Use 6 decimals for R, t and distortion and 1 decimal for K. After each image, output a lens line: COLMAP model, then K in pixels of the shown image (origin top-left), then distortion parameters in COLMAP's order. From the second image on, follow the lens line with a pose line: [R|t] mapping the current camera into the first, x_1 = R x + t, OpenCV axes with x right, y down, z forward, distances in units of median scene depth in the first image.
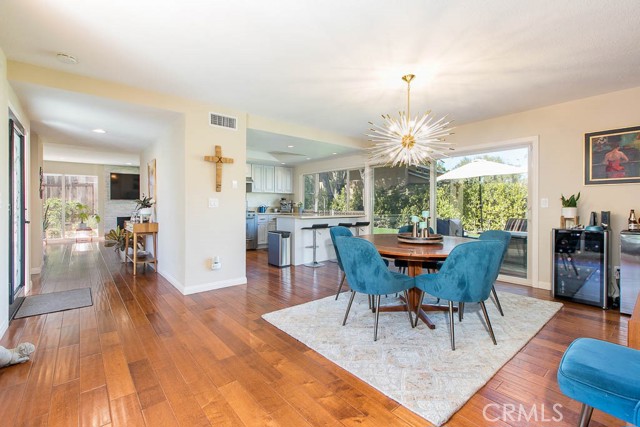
lens RADIAL K [[288.5, 0, 321.9], [0, 288.5, 208.8], [0, 0, 1]] dist [0.001114, 0.000188]
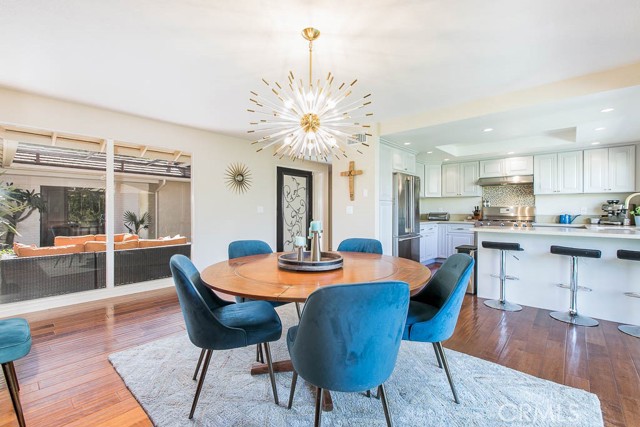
lens RADIAL K [[288.5, 0, 321.5], [0, 288.5, 211.6], [0, 0, 1]] dist [0.001114, 0.000188]
pose [[0.149617, 0.006159, -0.988725, 0.503804], [-0.015885, 0.999867, 0.003825, -0.011684], [0.988616, 0.015134, 0.149695, 0.459480]]
